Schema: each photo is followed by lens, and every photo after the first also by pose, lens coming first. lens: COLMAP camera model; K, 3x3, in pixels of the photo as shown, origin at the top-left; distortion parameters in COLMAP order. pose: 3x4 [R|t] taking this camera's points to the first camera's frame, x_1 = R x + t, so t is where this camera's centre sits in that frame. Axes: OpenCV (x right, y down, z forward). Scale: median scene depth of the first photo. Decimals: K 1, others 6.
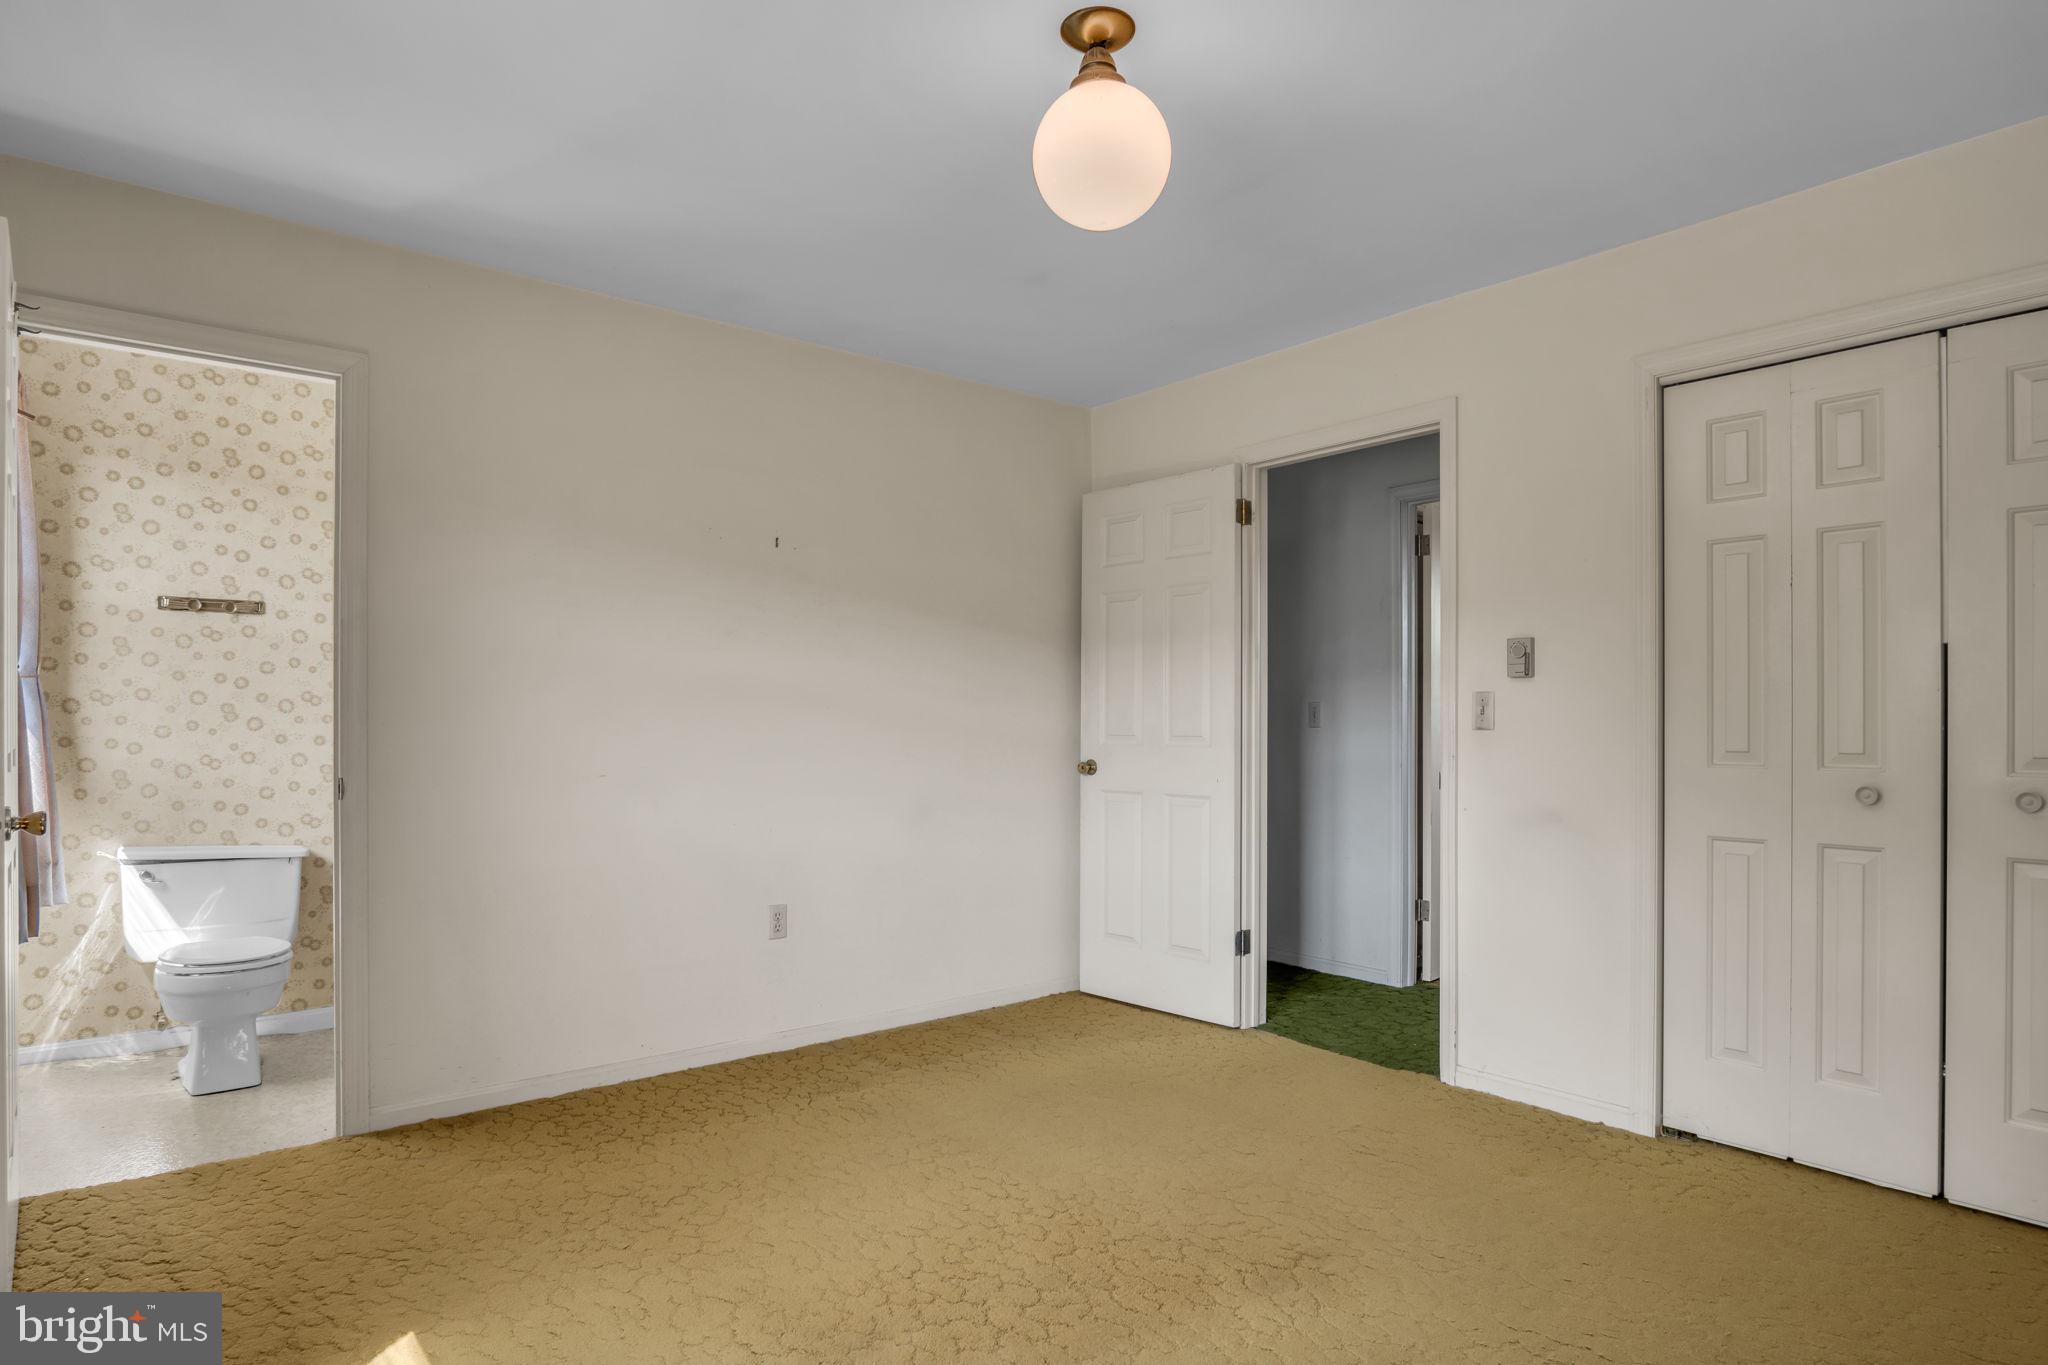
lens RADIAL K [[1118.3, 0, 1011.8], [0, 1118.3, 696.0], [0, 0, 1]] dist [-0.029162, 0.002026]
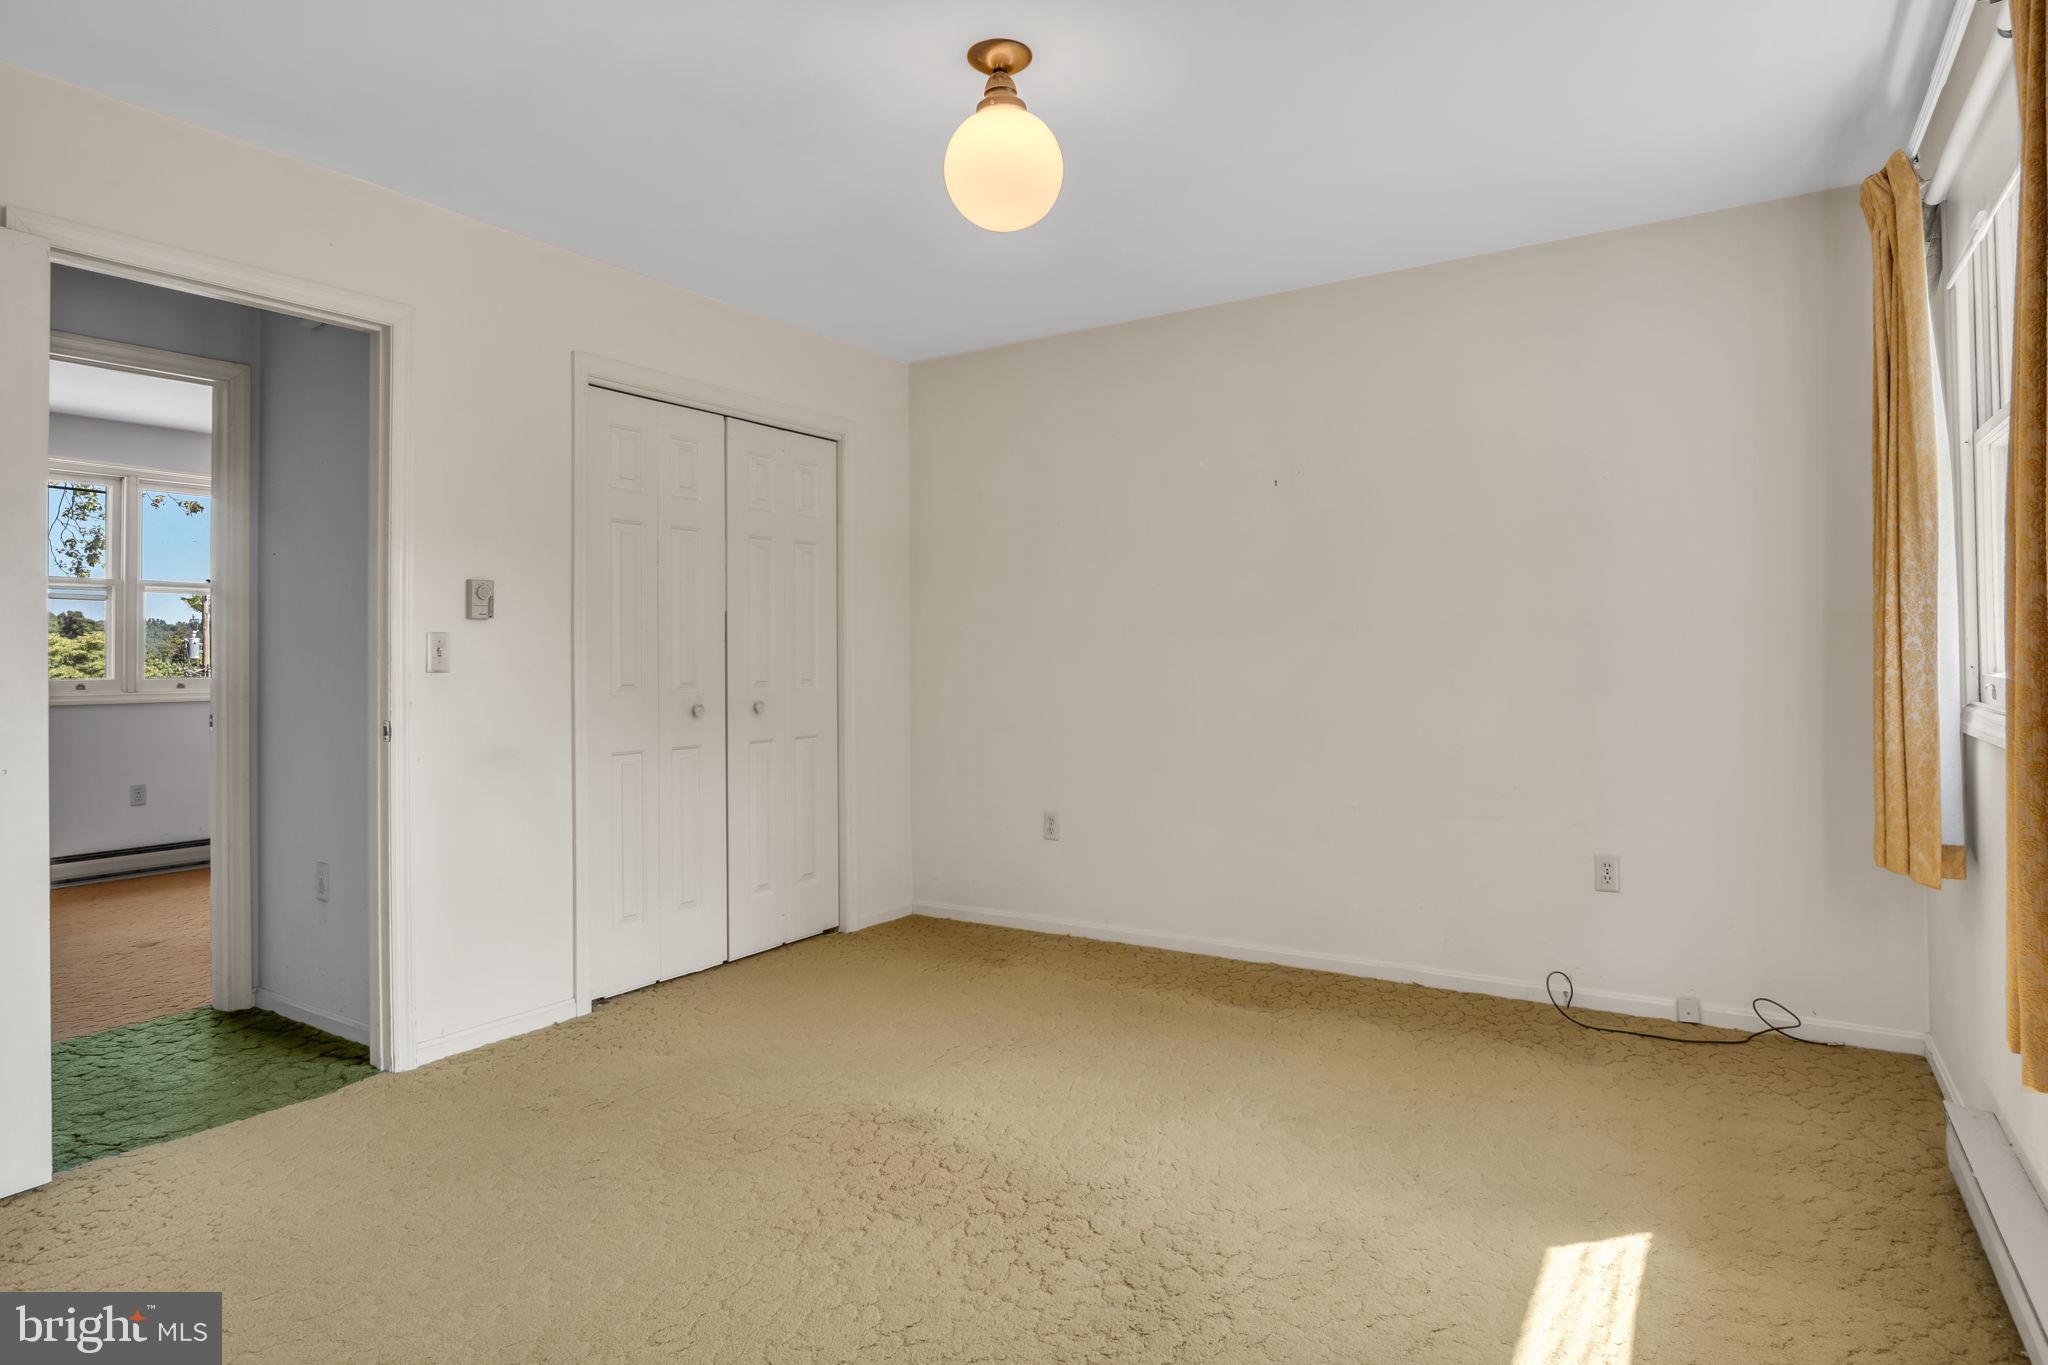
lens RADIAL K [[1098.3, 0, 1017.8], [0, 1098.3, 613.1], [0, 0, 1]] dist [-0.031376, -0.000347]
pose [[-0.294728, 0.033788, 0.954984, -0.654211], [-0.013104, 0.999138, -0.039395, 0.010545], [-0.955491, -0.024125, -0.294031, 0.874584]]
